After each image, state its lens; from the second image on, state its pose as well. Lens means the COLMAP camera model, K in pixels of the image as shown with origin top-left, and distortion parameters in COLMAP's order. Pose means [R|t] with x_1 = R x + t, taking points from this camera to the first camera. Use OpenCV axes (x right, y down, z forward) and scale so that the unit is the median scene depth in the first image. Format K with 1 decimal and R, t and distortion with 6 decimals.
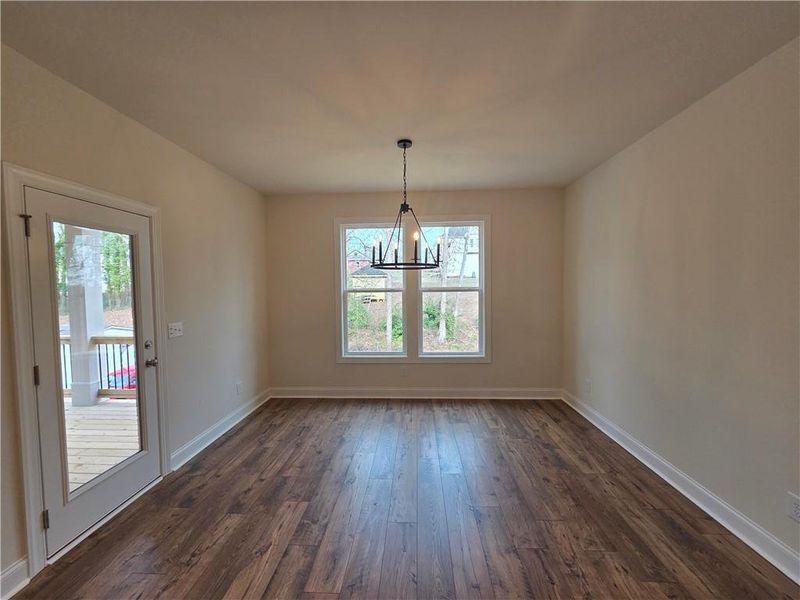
lens RADIAL K [[328.4, 0, 401.9], [0, 328.4, 300.1], [0, 0, 1]] dist [-0.002301, 0.004621]
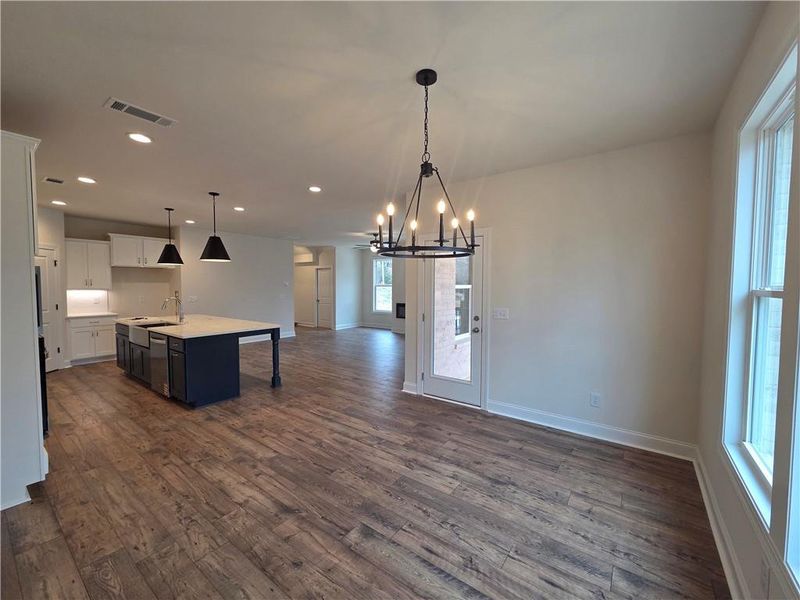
lens RADIAL K [[328.4, 0, 403.0], [0, 328.4, 302.3], [0, 0, 1]] dist [-0.002301, 0.004621]
pose [[-0.547396, 0.054776, -0.835079, 0.660607], [-0.034585, 0.995522, 0.087971, -0.061462], [0.836159, 0.077036, -0.543051, 1.407576]]
